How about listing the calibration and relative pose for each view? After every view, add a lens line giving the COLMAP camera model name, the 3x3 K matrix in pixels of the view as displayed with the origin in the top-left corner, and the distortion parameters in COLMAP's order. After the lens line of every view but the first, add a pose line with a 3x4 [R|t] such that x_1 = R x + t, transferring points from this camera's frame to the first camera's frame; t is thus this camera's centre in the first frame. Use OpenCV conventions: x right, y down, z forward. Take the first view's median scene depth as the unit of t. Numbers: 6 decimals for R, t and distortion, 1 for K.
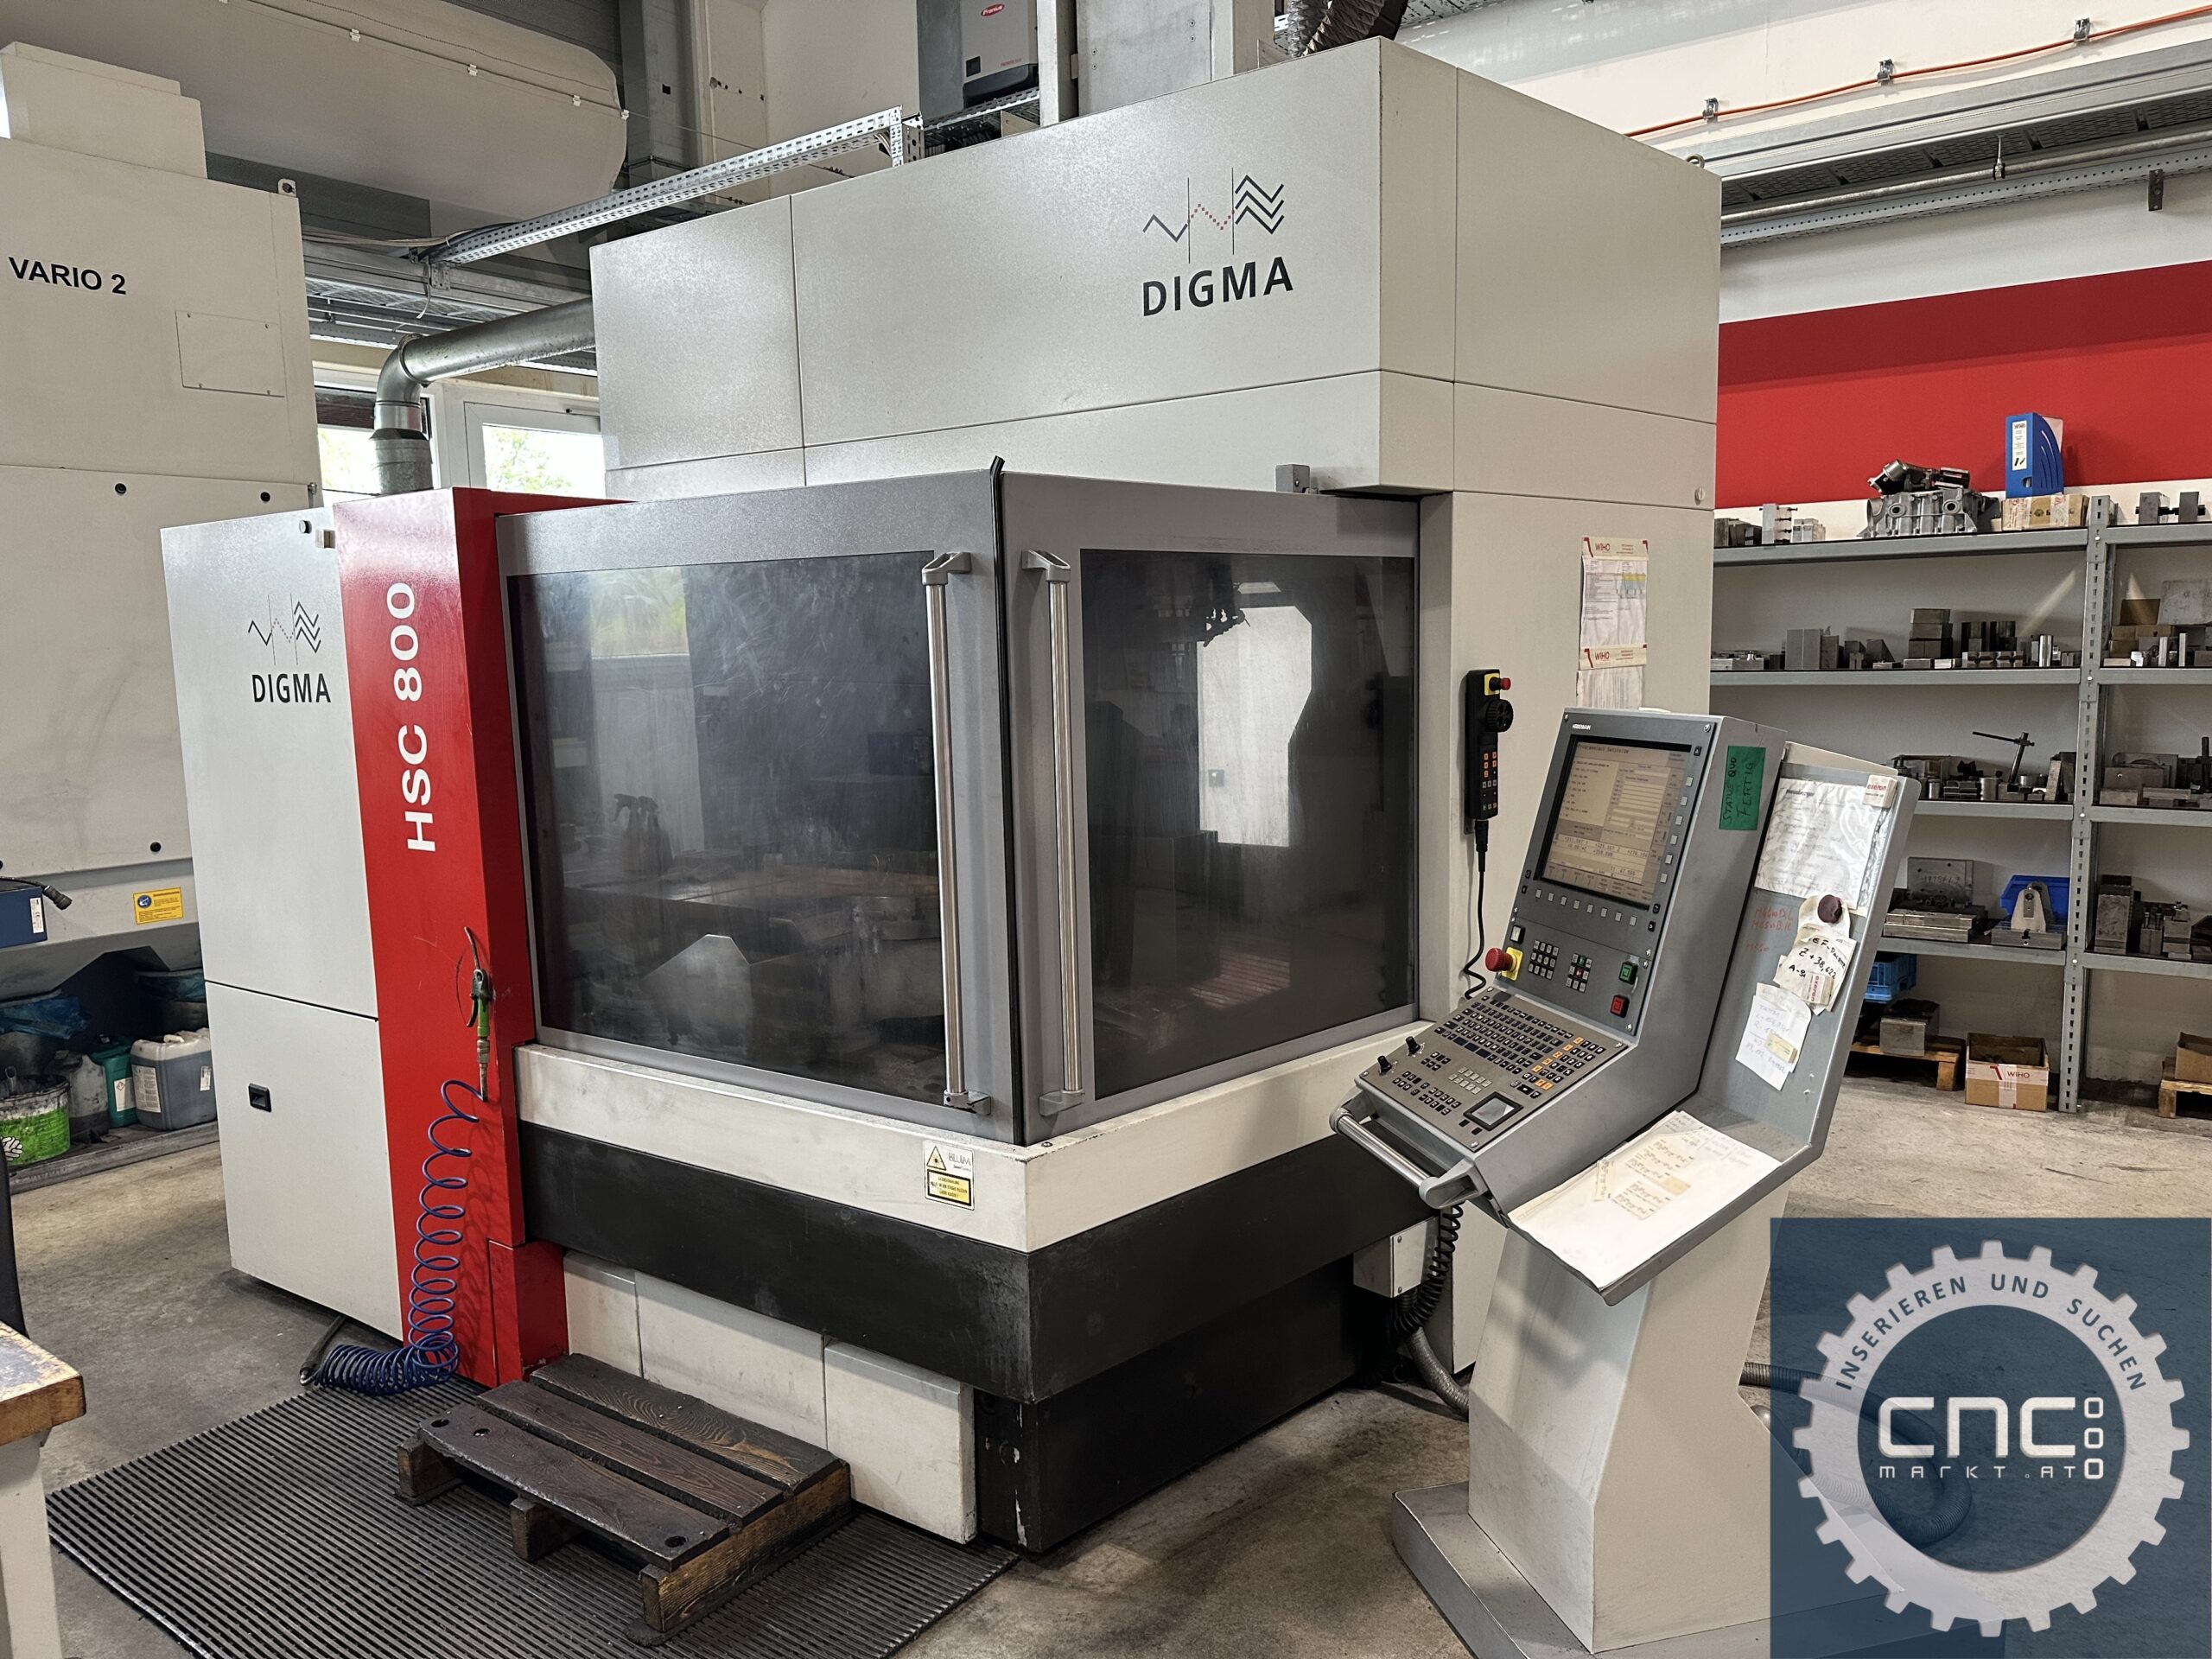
lens RADIAL K [[1563.1, 0, 1117.1], [0, 1563.1, 833.7], [0, 0, 1]] dist [0.023684, -0.027651]
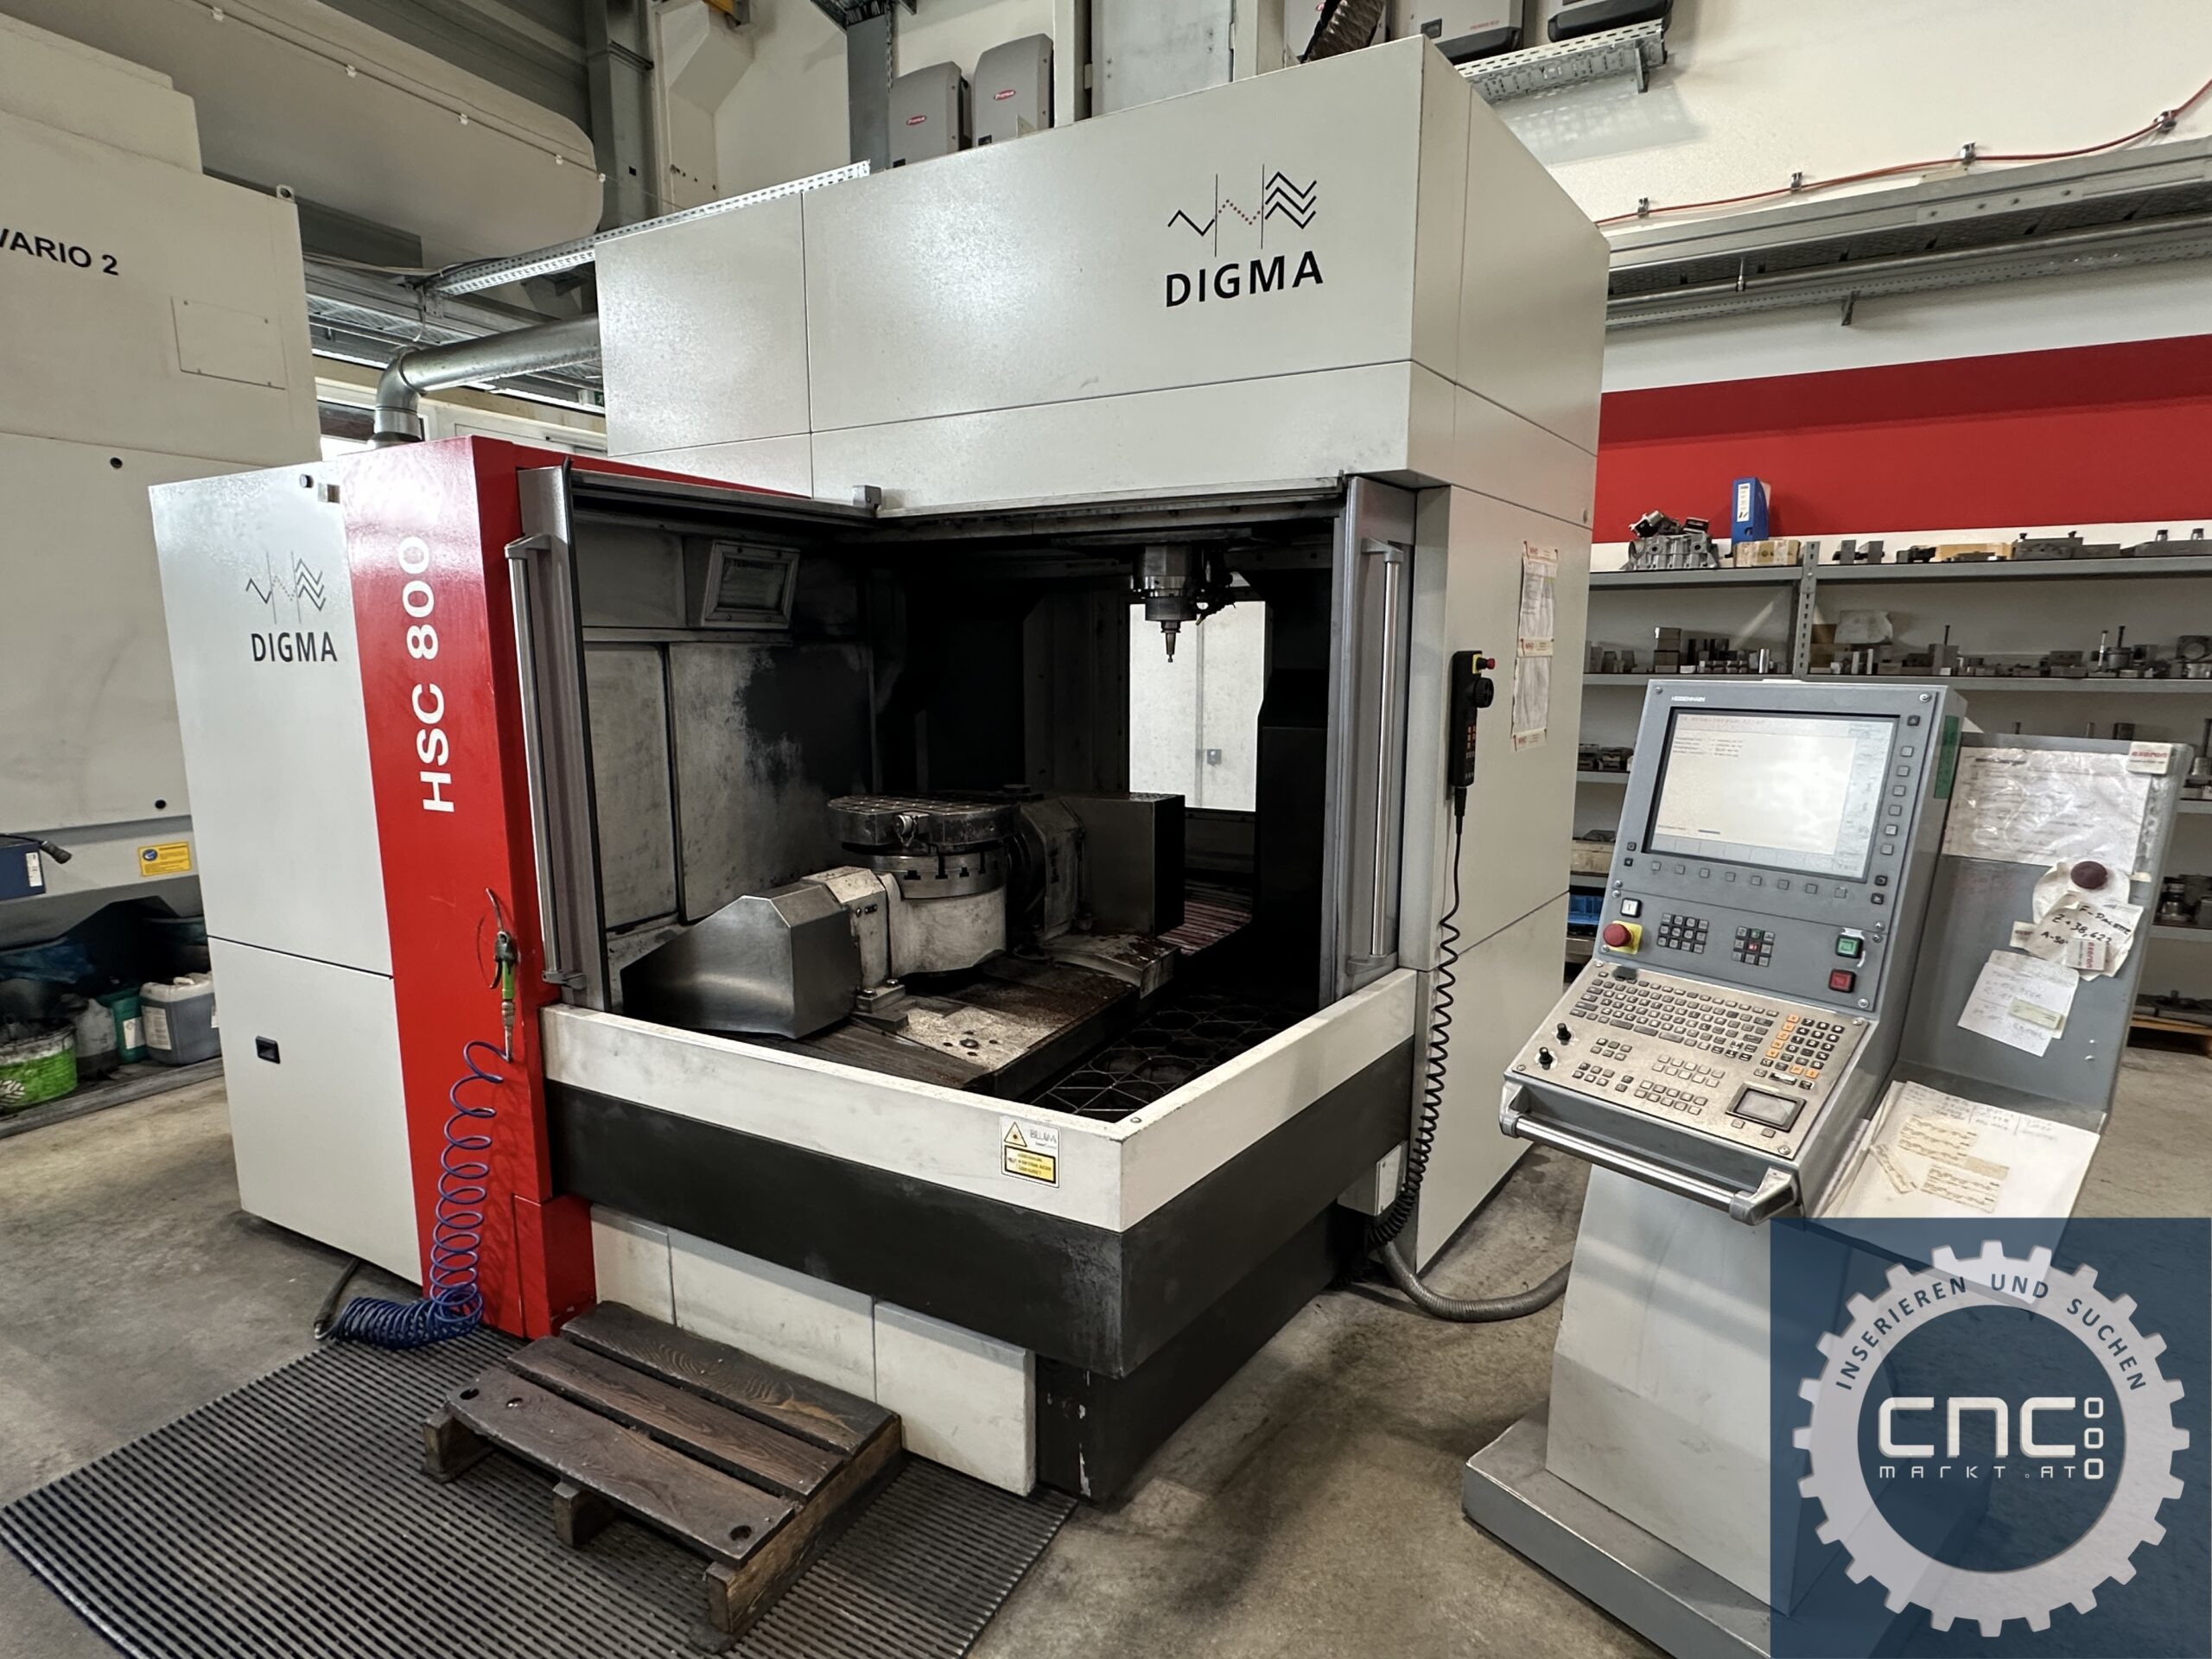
lens RADIAL K [[1126.2, 0, 1113.2], [0, 1126.2, 830.4], [0, 0, 1]] dist [-0.005327, 0.002478]
pose [[0.990111, 0.001735, 0.140272, -0.114236], [-0.006072, 0.999517, 0.030491, -0.001168], [-0.140152, -0.031042, 0.989643, 0.224620]]
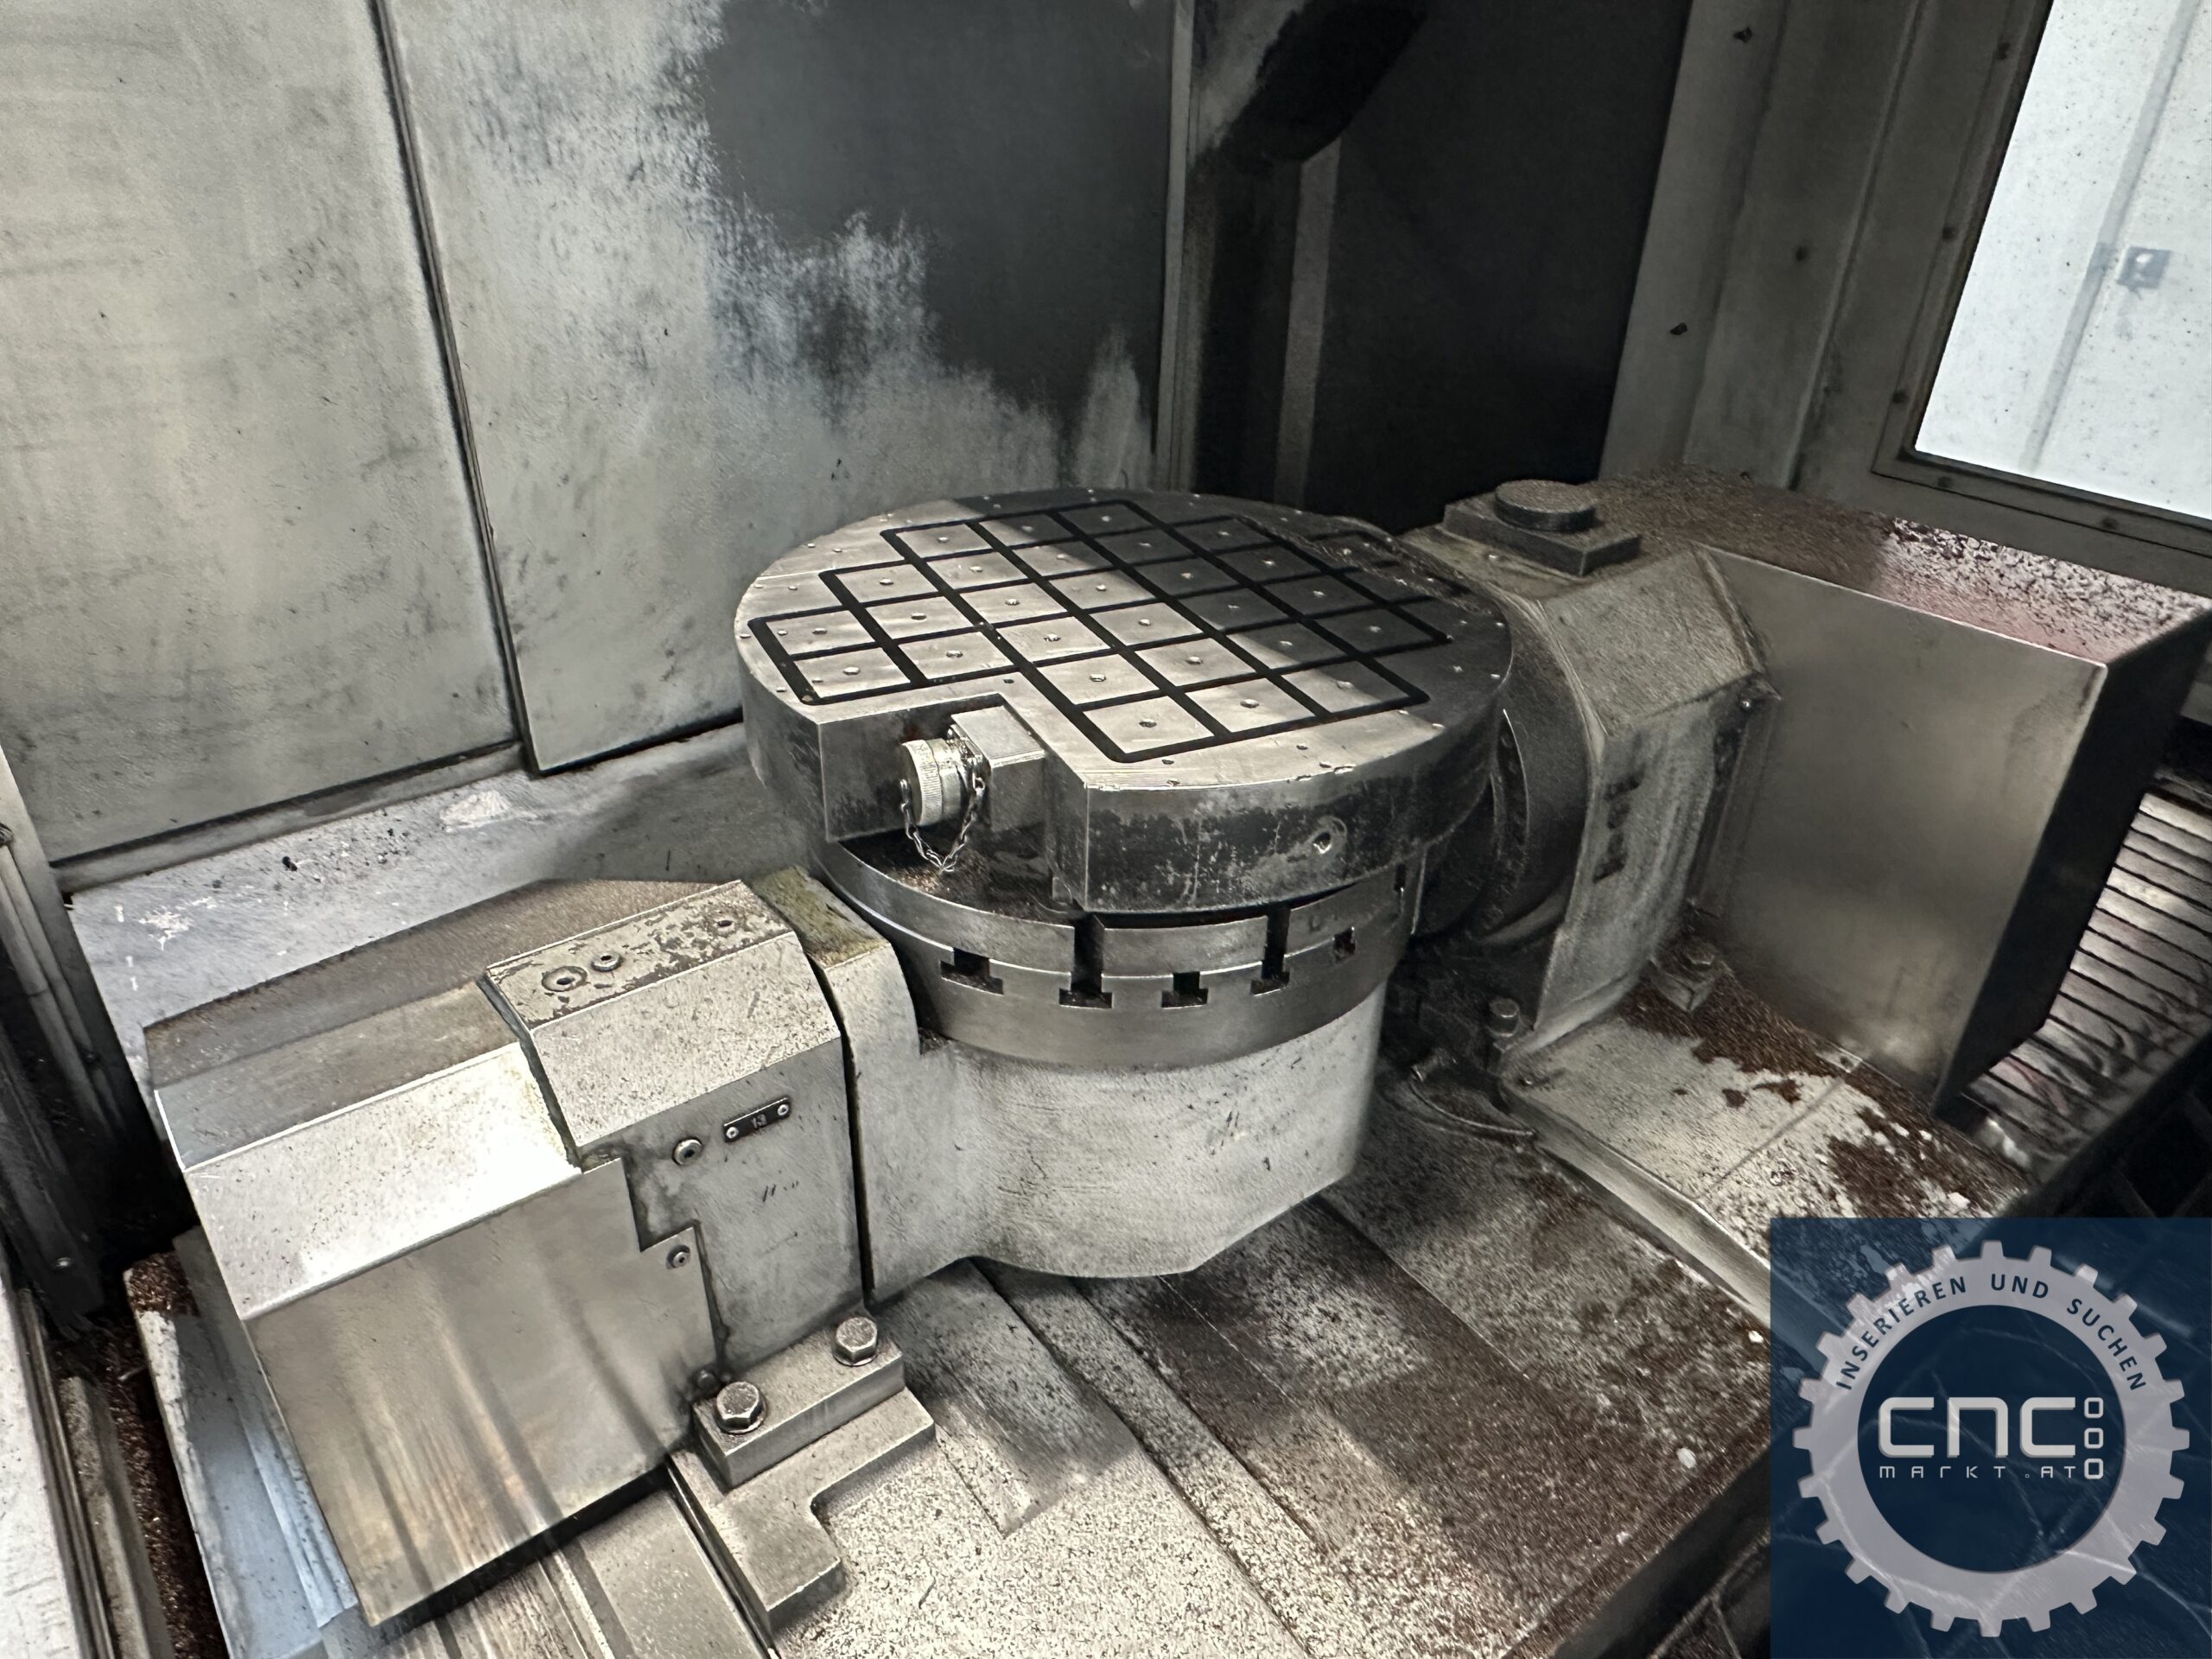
lens RADIAL K [[1493.5, 0, 1085.6], [0, 1493.5, 873.5], [0, 0, 1]] dist [-0.018415, 0.001298]
pose [[0.956002, 0.188759, -0.224569, -0.076658], [-0.077604, 0.900952, 0.426922, -0.059527], [0.282911, -0.390711, 0.875960, 0.722983]]
